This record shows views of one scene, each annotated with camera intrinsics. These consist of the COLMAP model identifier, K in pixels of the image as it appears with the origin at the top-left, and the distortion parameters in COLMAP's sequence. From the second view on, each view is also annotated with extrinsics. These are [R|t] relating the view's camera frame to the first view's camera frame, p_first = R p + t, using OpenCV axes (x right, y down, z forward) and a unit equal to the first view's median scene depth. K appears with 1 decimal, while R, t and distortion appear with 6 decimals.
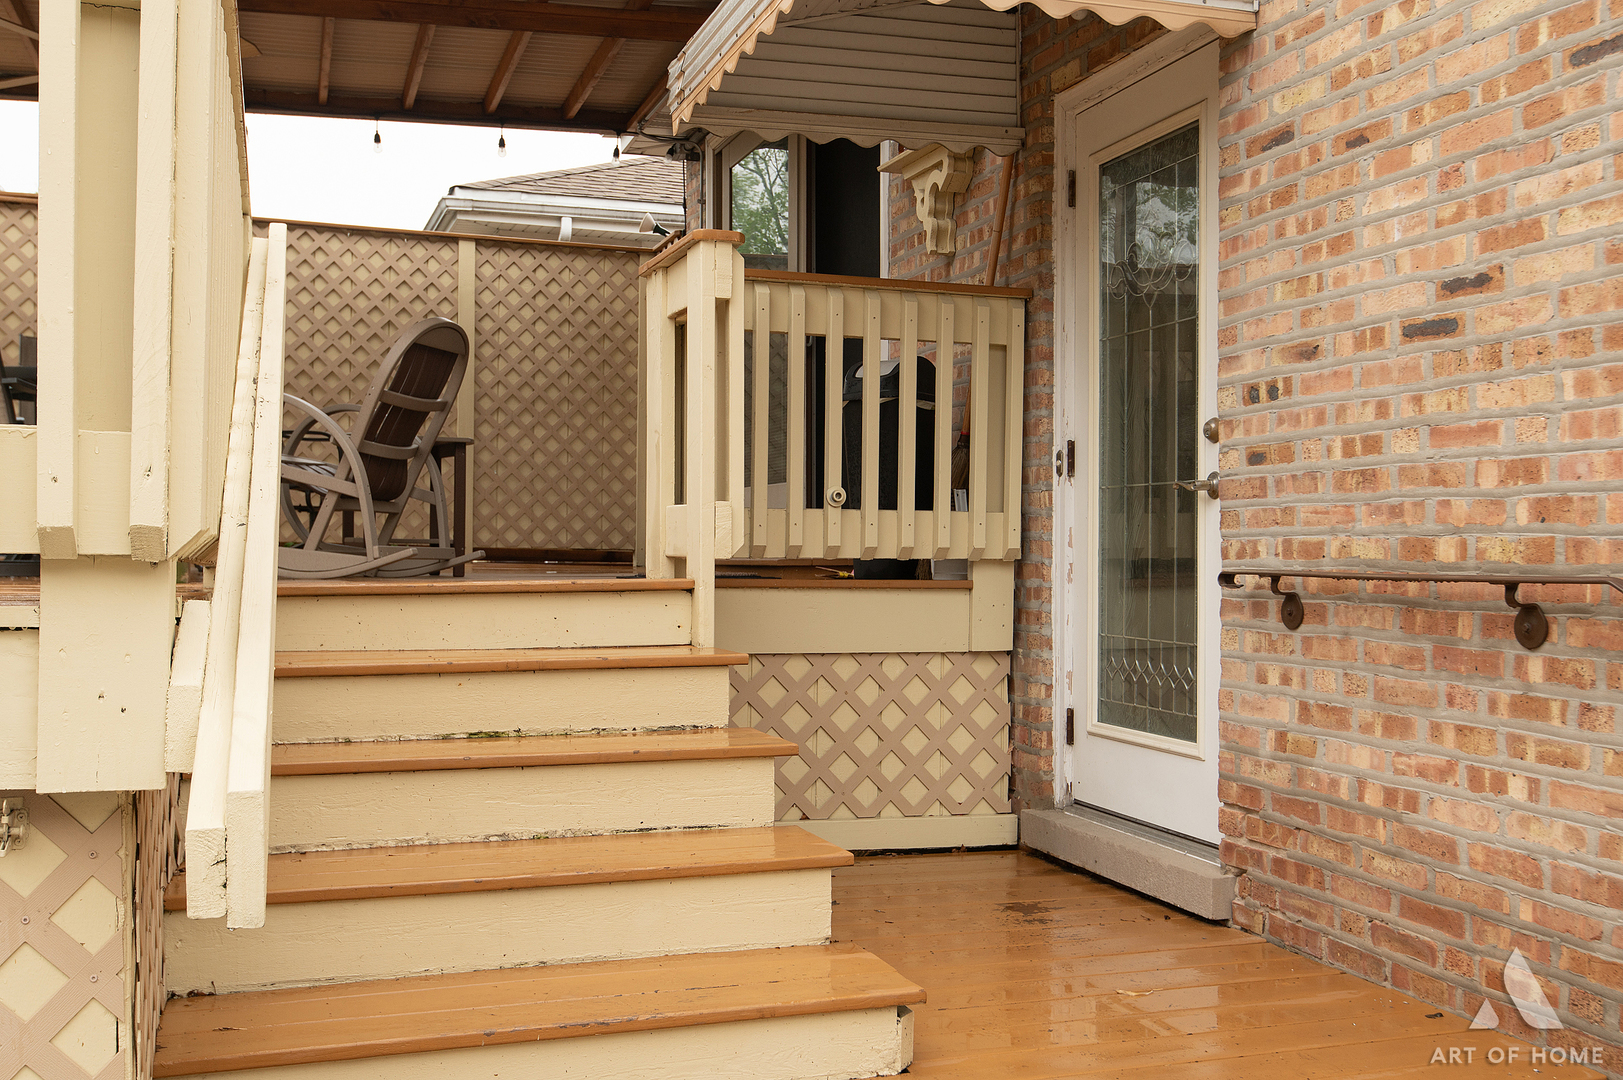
lens RADIAL K [[1601.5, 0, 792.1], [0, 1601.5, 564.7], [0, 0, 1]] dist [0.002420, 0.000000]
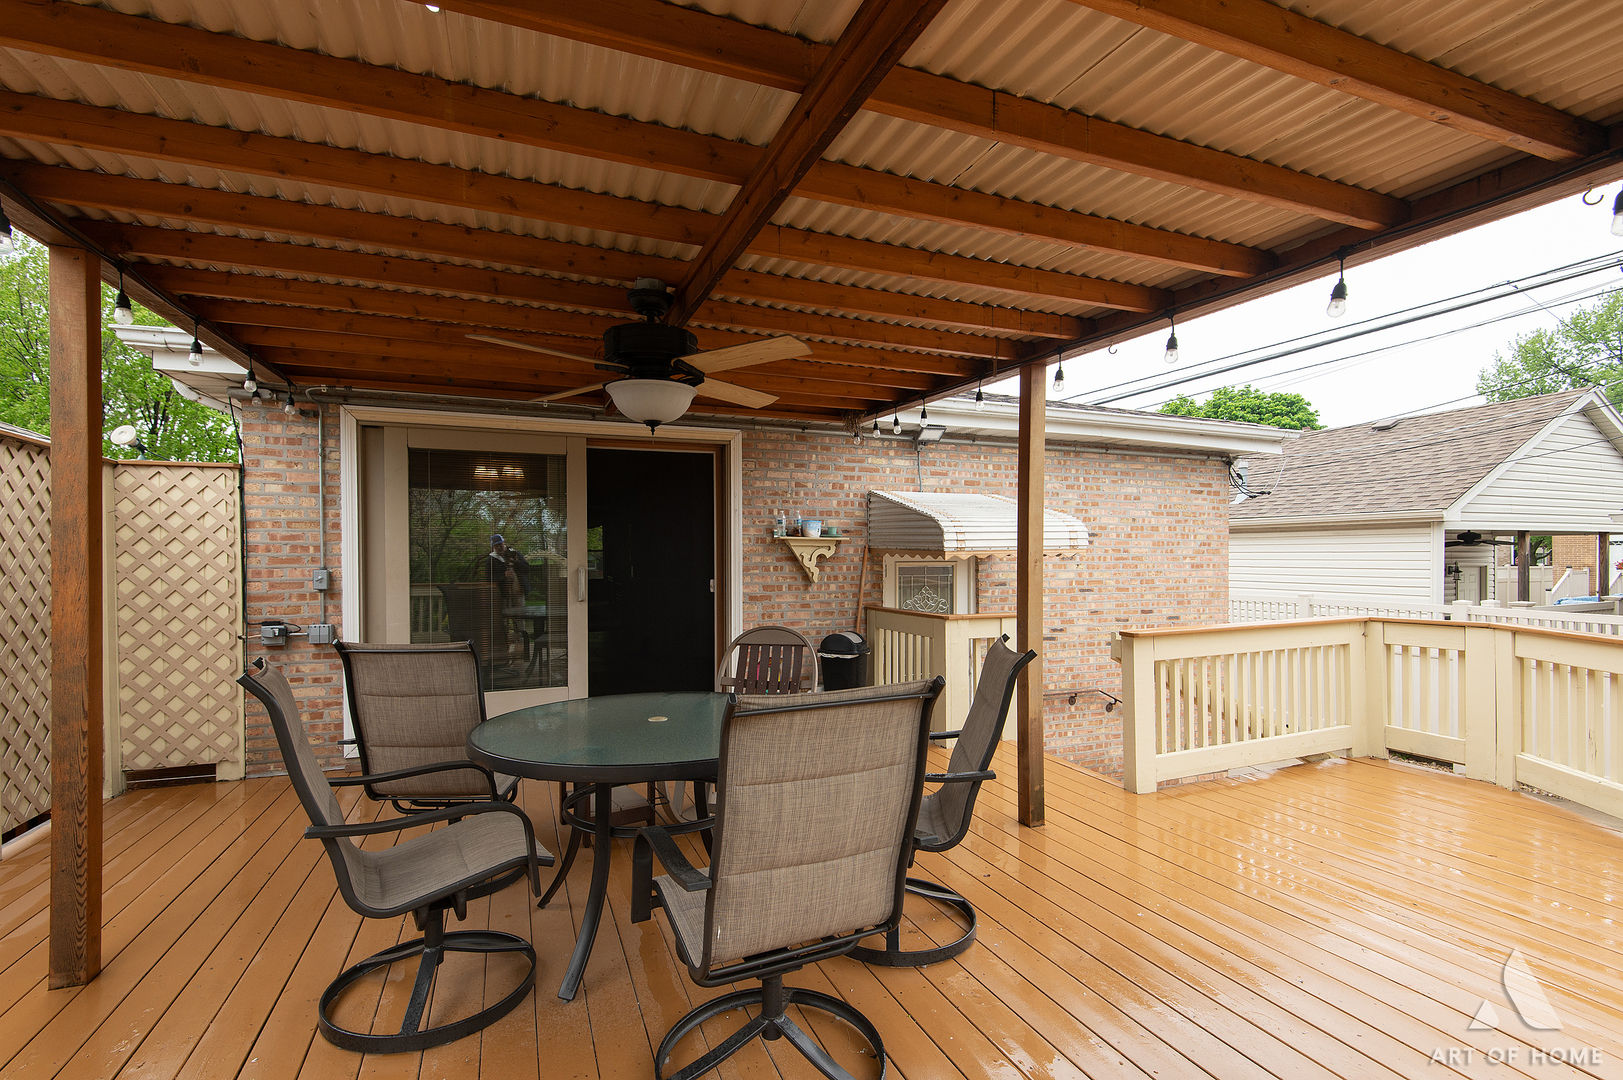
lens RADIAL K [[736.6, 0, 805.5], [0, 736.6, 543.2], [0, 0, 1]] dist [0.011704, -0.002745]
pose [[-0.057297, 0.006837, 0.998334, -1.310417], [0.011279, 0.999917, -0.006200, -0.326585], [-0.998293, 0.010905, -0.057369, 1.426726]]
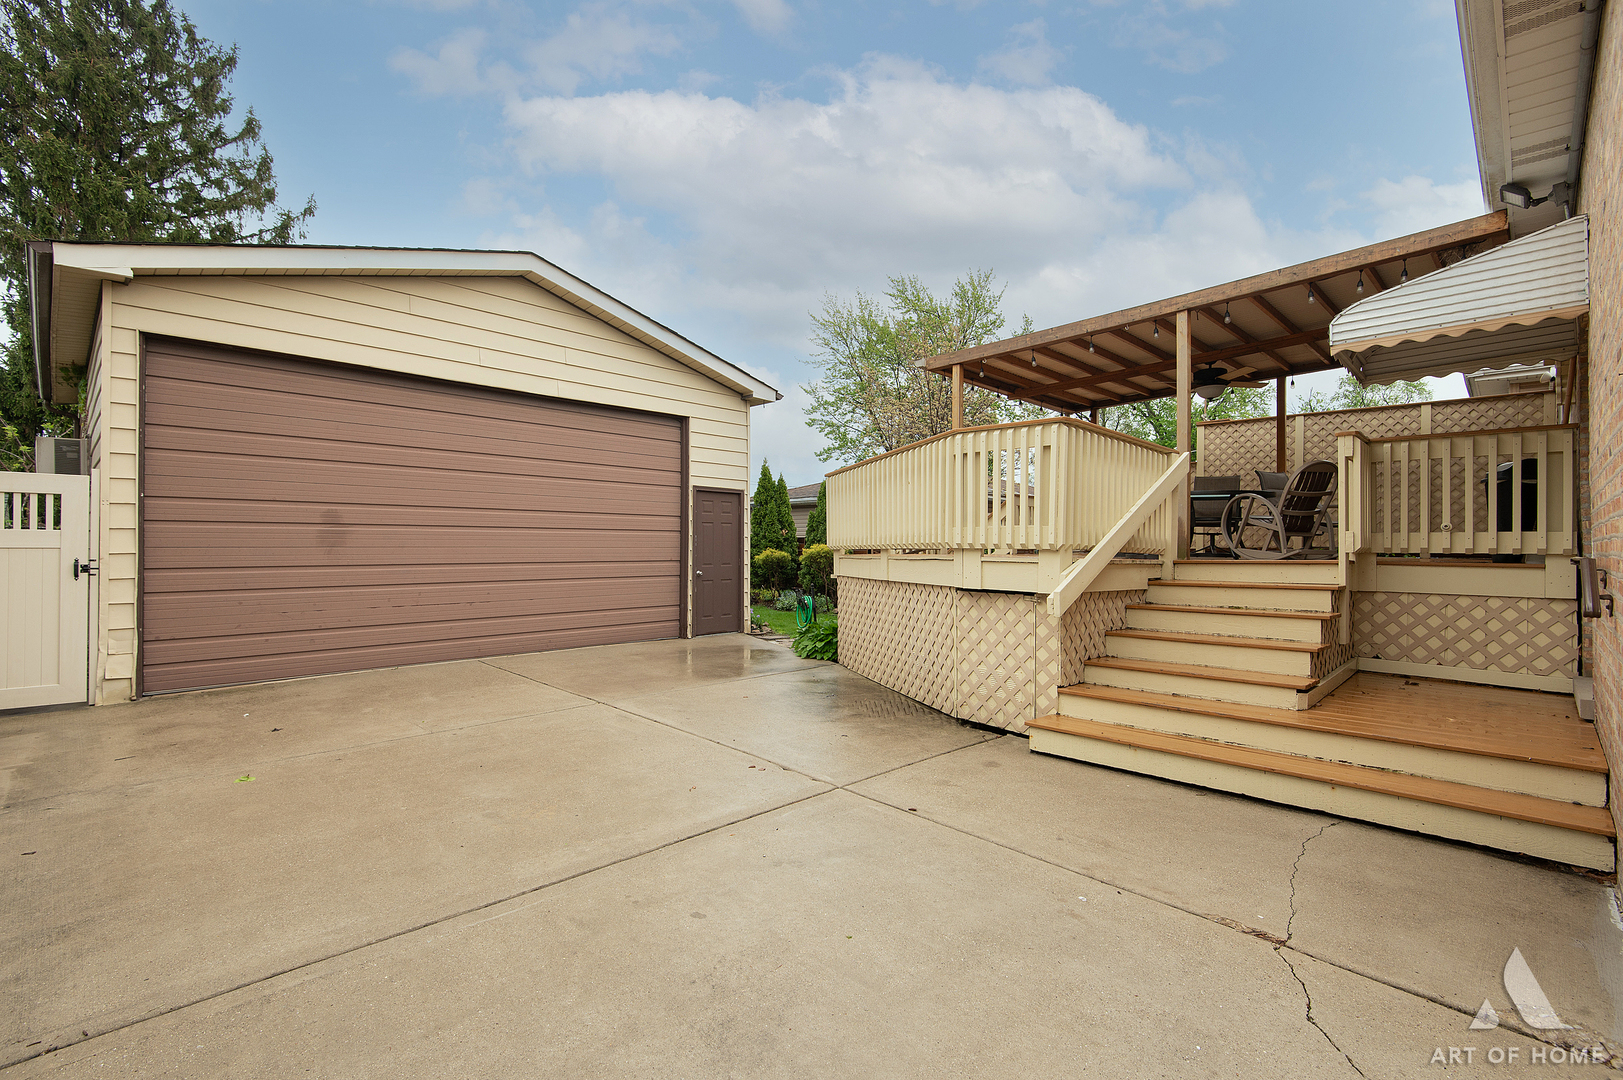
lens RADIAL K [[736.6, 0, 799.0], [0, 736.6, 546.6], [0, 0, 1]] dist [0.011704, -0.002745]
pose [[0.455236, -0.005569, -0.890353, 0.658321], [-0.012152, 0.999848, -0.012467, 0.013476], [0.890288, 0.016495, 0.455099, -0.394174]]
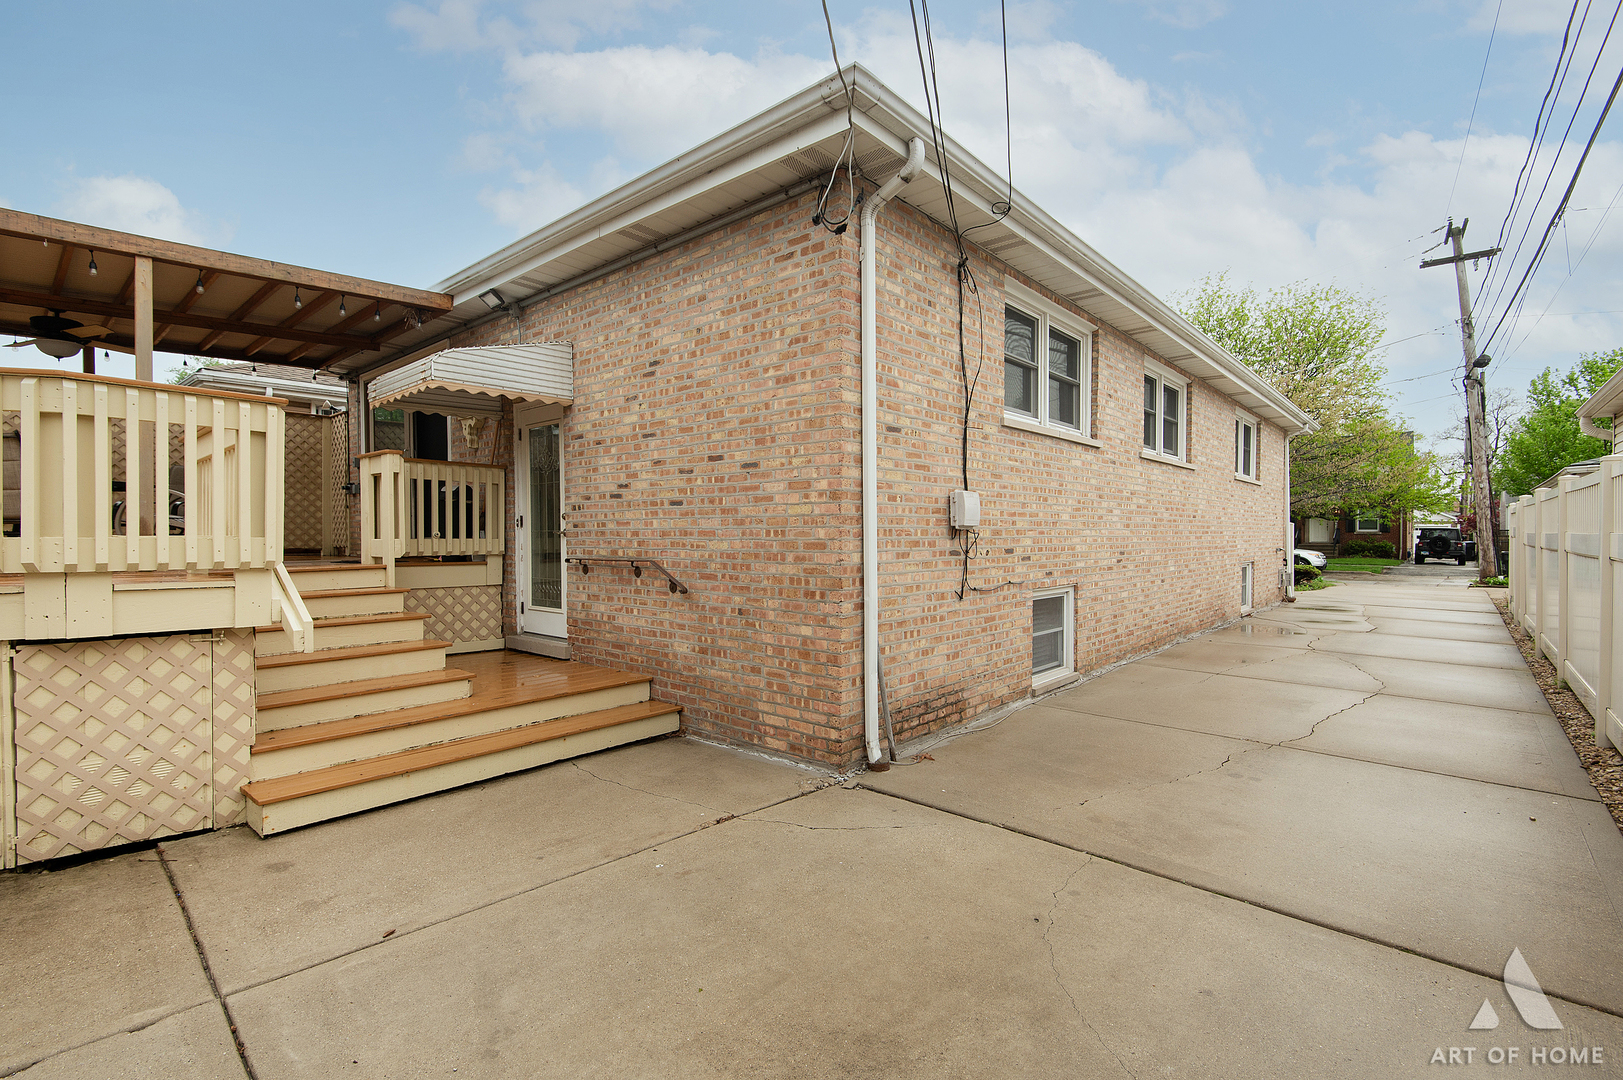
lens RADIAL K [[736.6, 0, 819.0], [0, 736.6, 544.1], [0, 0, 1]] dist [0.011704, -0.002745]
pose [[0.857736, -0.014302, 0.513892, -0.079422], [0.013492, 0.999895, 0.005308, -0.026402], [-0.513914, 0.002380, 0.857839, -0.624115]]
